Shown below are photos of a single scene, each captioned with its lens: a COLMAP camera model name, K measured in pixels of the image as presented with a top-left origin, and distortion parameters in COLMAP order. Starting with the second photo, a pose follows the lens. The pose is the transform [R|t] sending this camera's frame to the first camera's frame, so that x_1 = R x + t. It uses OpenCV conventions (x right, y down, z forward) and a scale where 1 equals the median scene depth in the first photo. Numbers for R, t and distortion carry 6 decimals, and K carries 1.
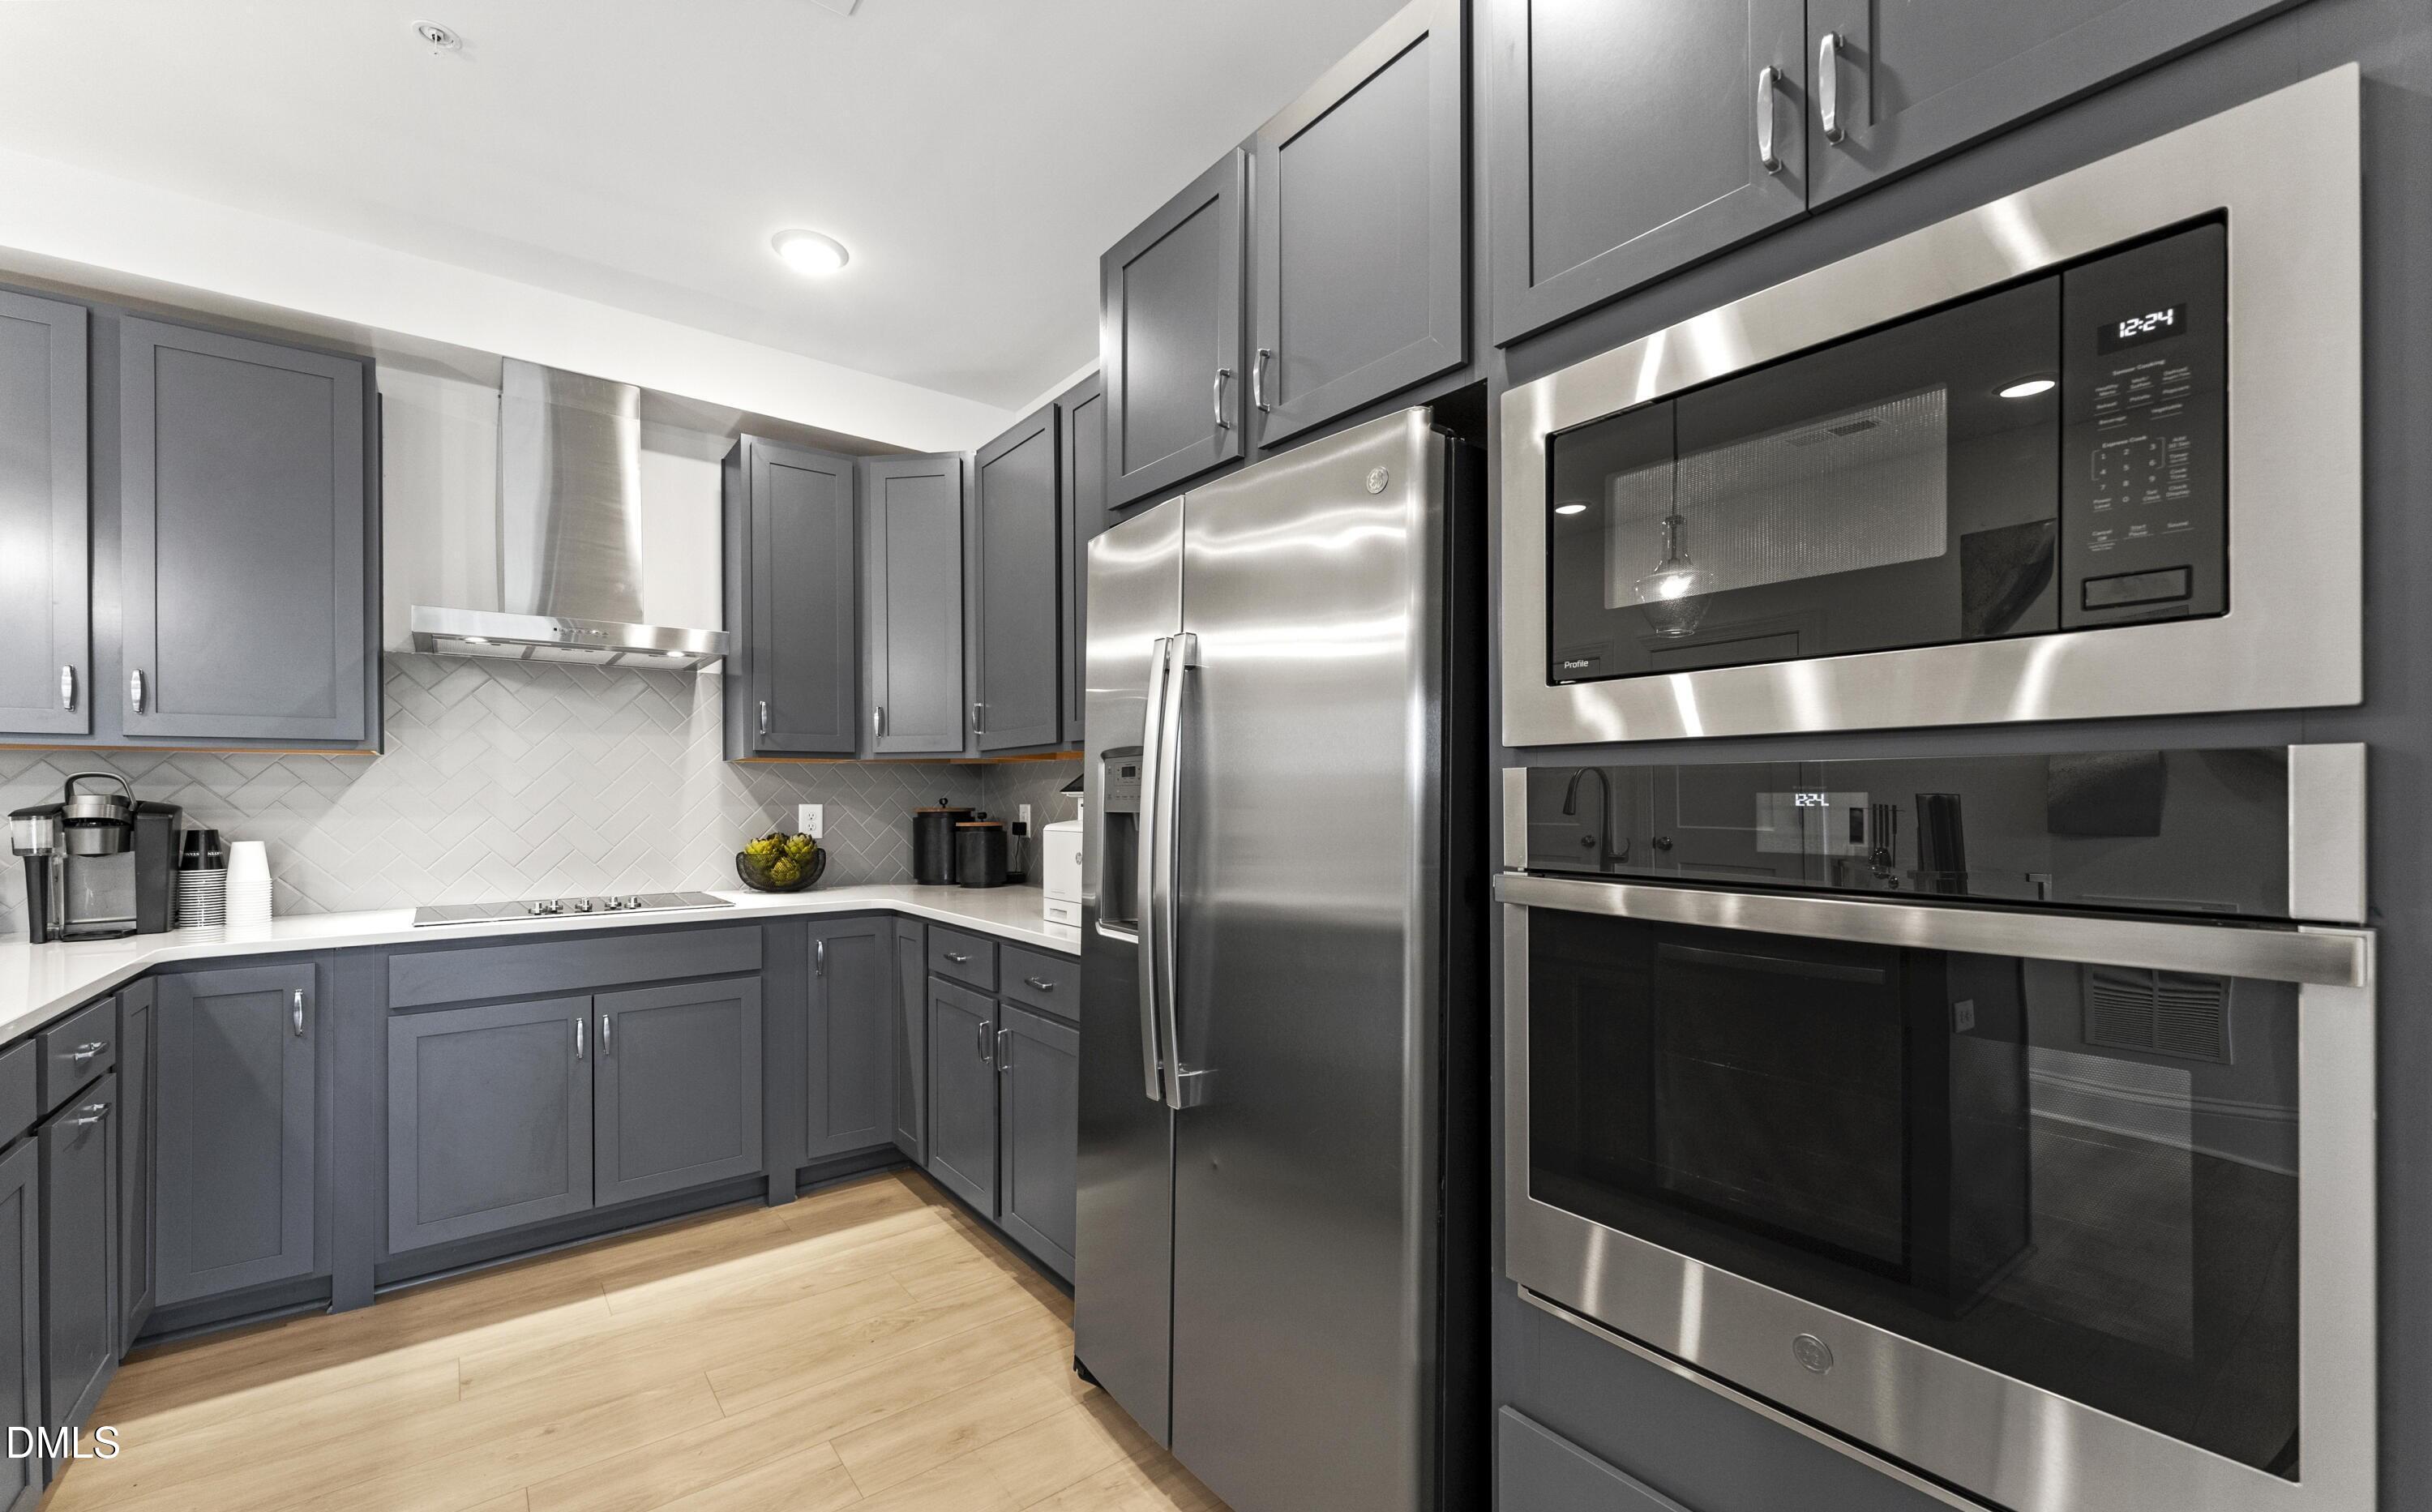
lens RADIAL K [[979.3, 0, 1217.2], [0, 979.3, 796.2], [0, 0, 1]] dist [-0.002626, -0.000424]
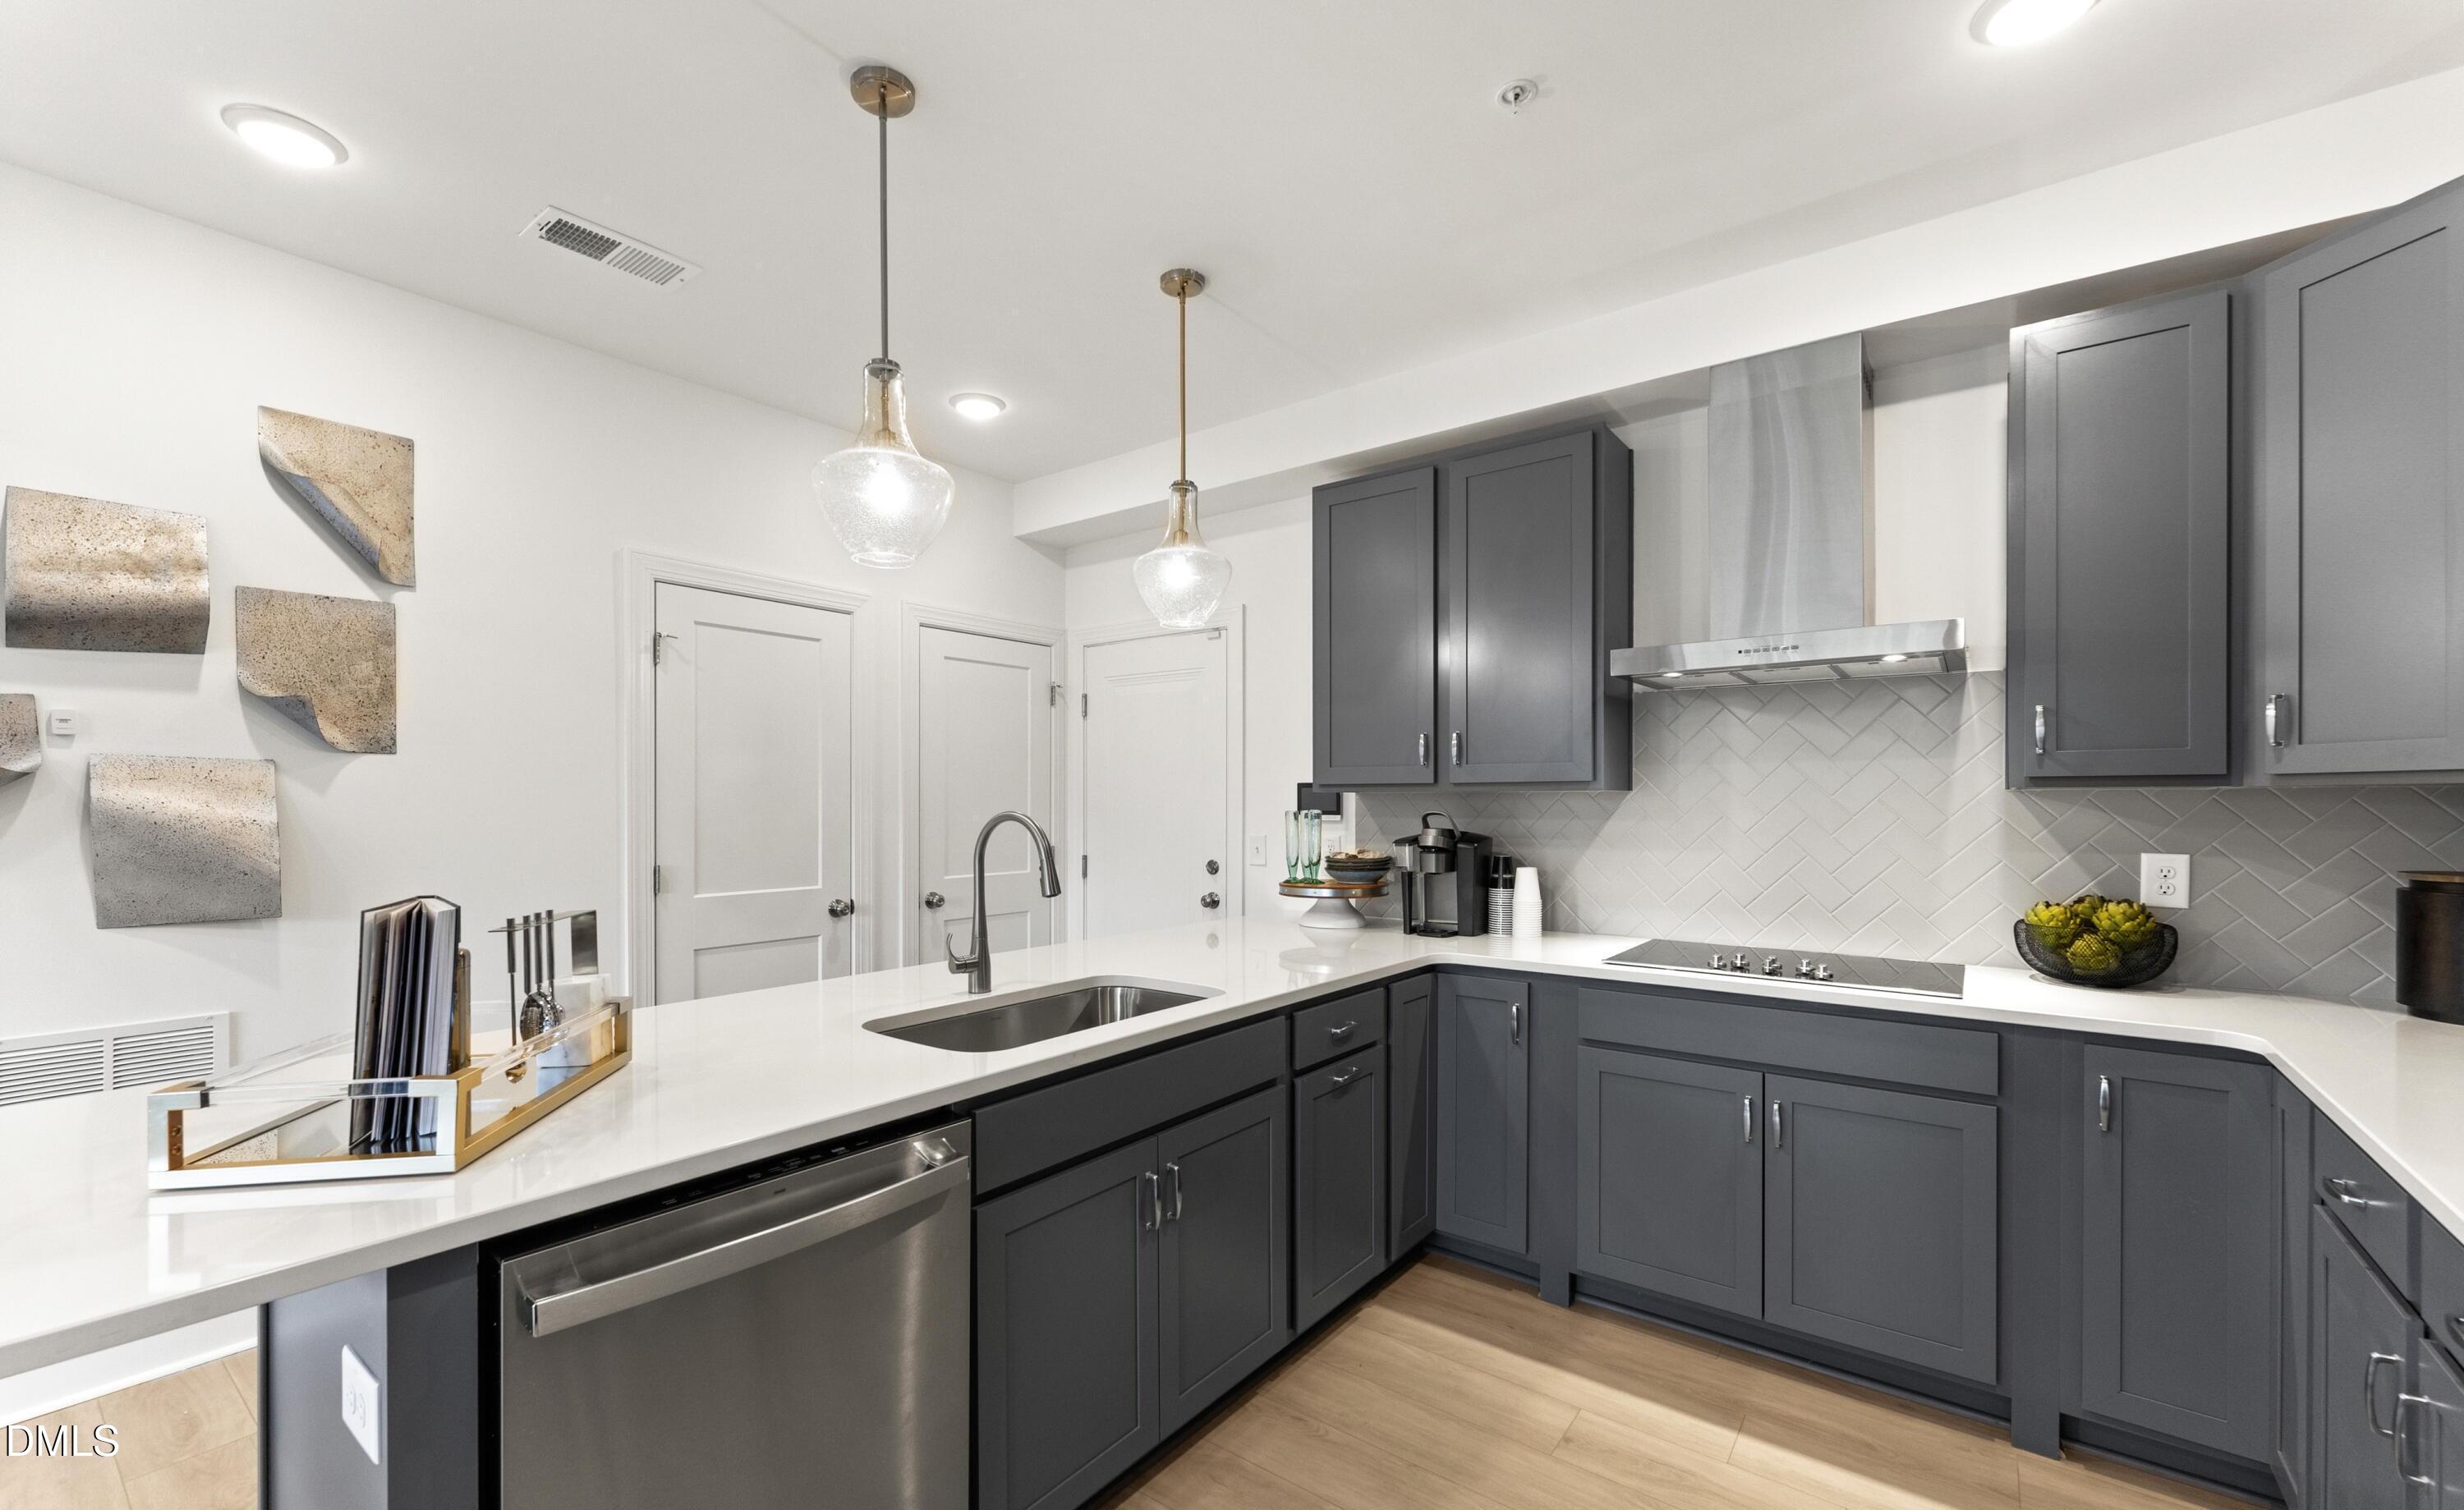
lens RADIAL K [[990.7, 0, 1204.3], [0, 990.7, 806.3], [0, 0, 1]] dist [0.000784, 0.000111]
pose [[0.240739, 0.011383, -0.970523, 0.095504], [0.000975, 0.999928, 0.011969, -0.047207], [0.970589, -0.003828, 0.240711, 0.353376]]
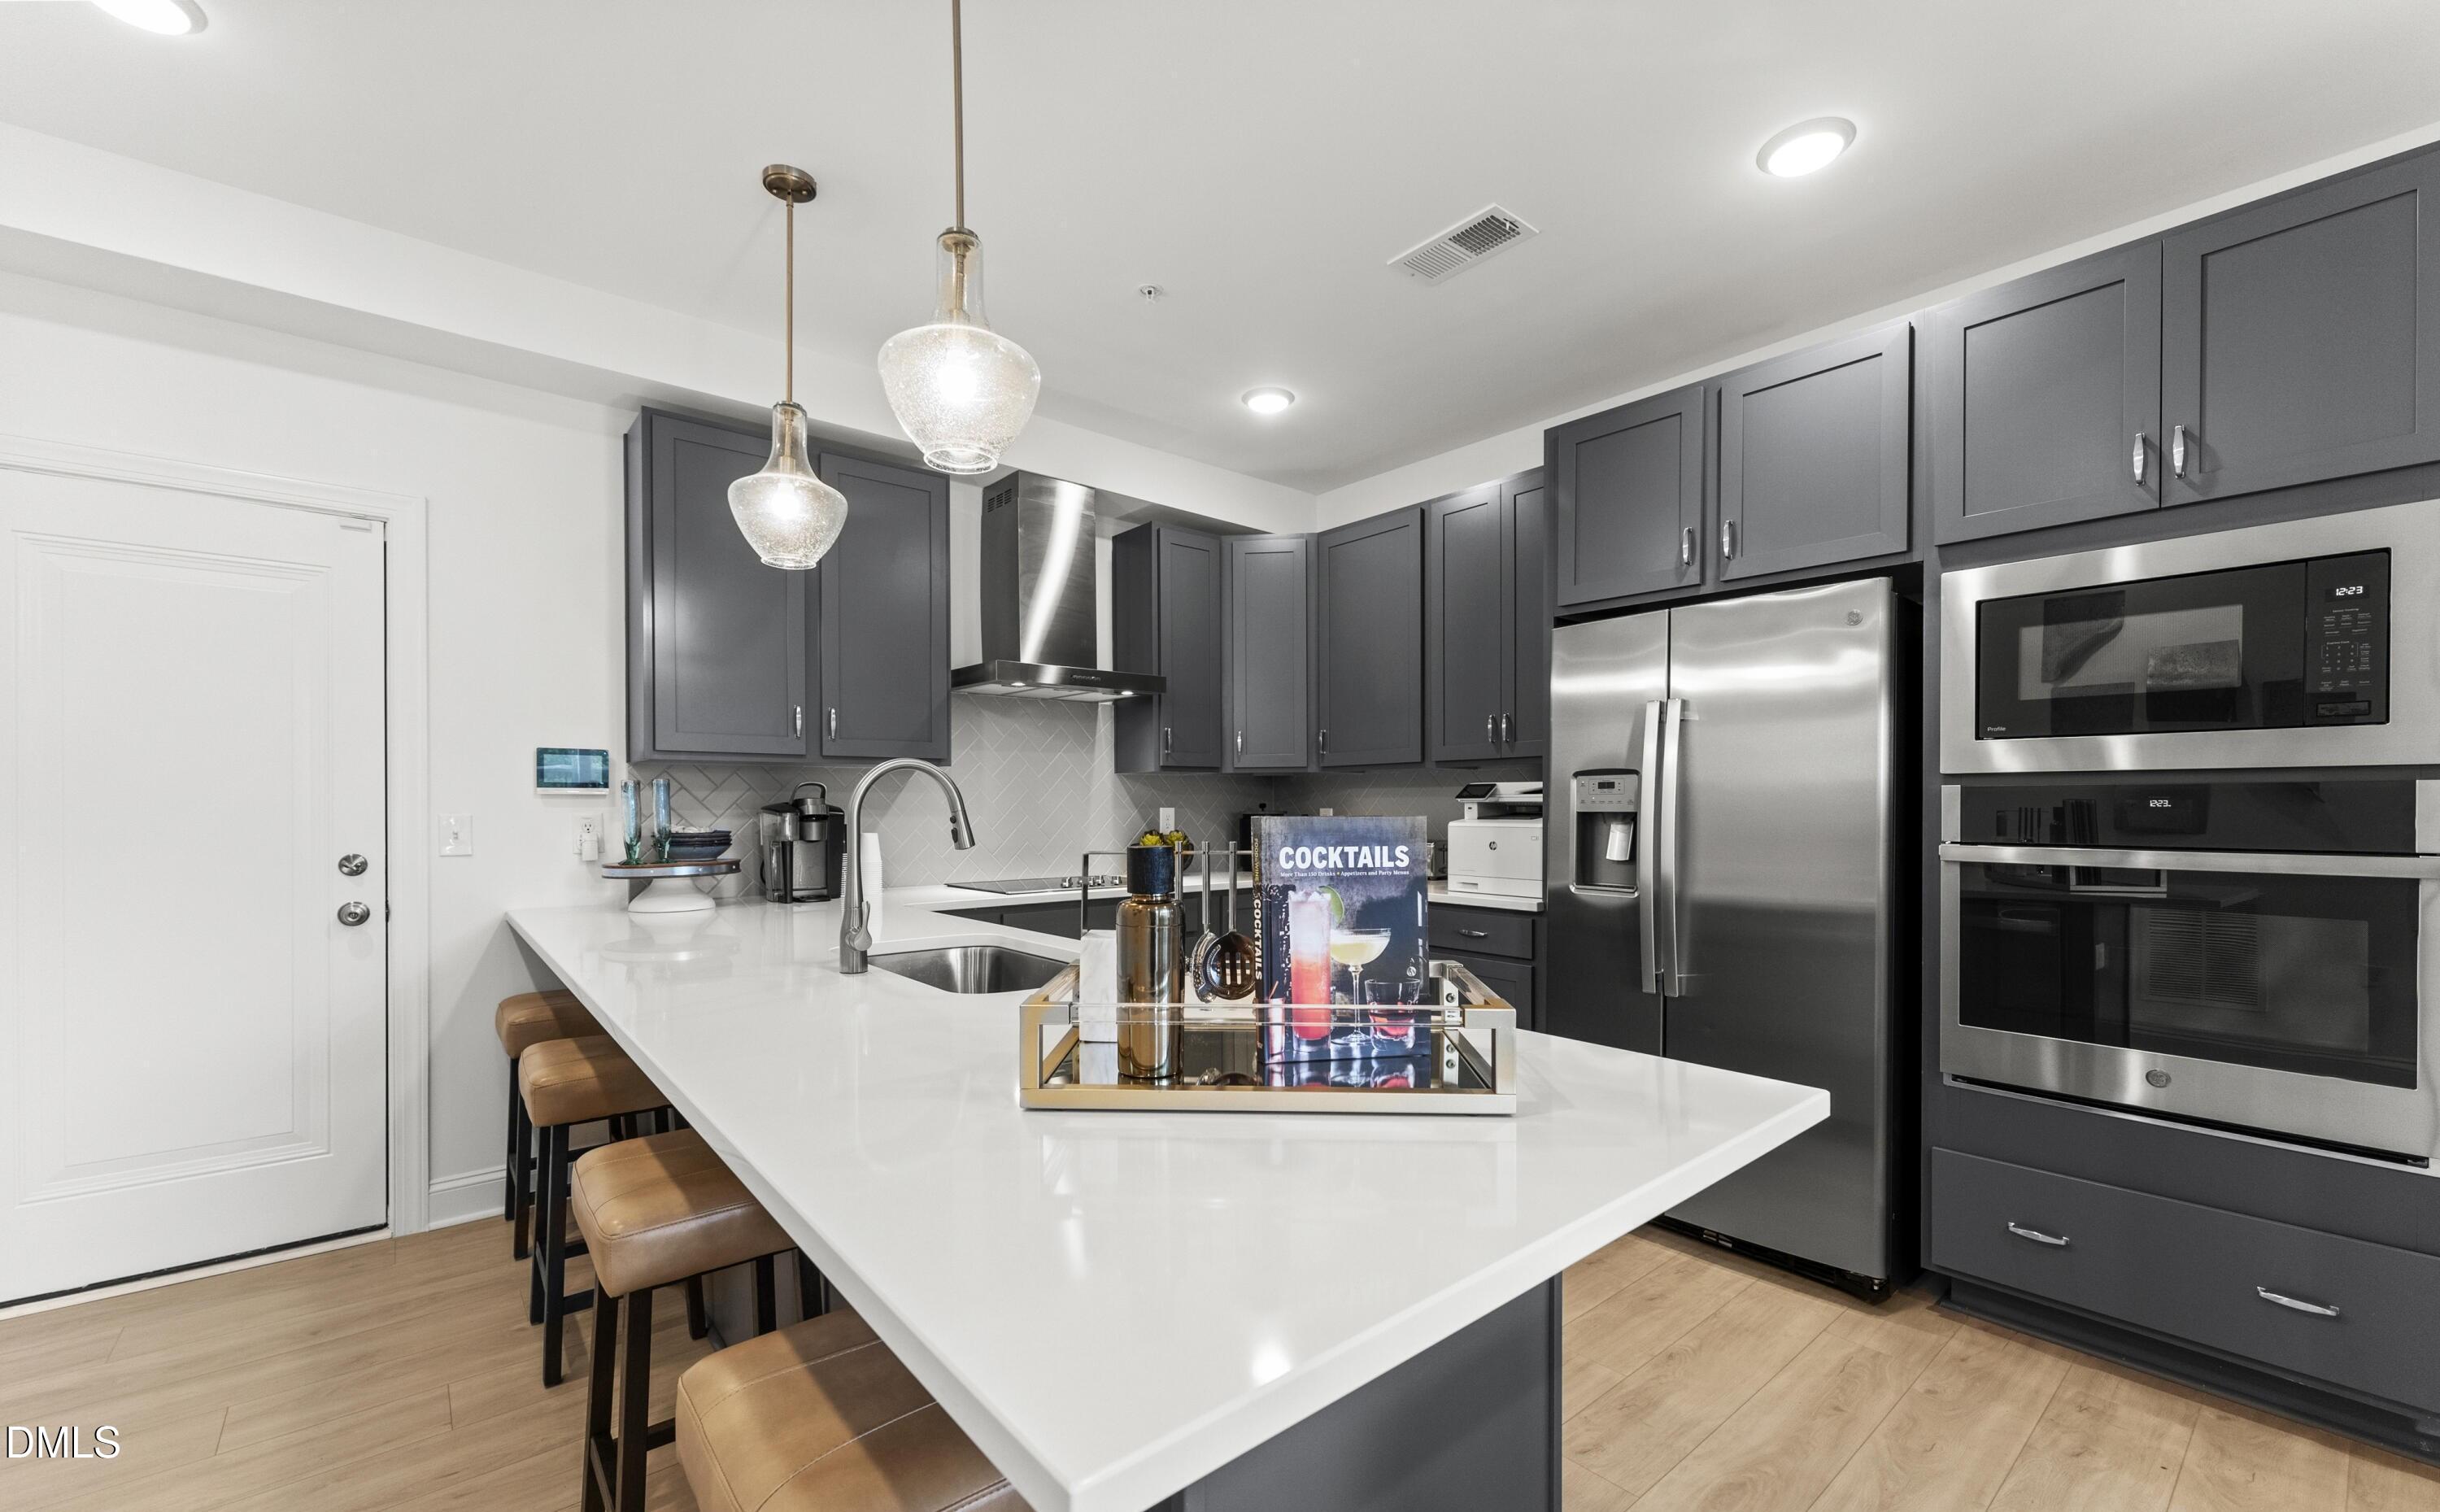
lens RADIAL K [[980.3, 0, 1217.7], [0, 980.3, 809.7], [0, 0, 1]] dist [-0.000533, 0.000361]
pose [[0.999414, 0.002368, 0.034138, -0.594485], [-0.002576, 0.999978, 0.006038, 0.004220], [-0.034123, -0.006122, 0.999399, -0.402356]]
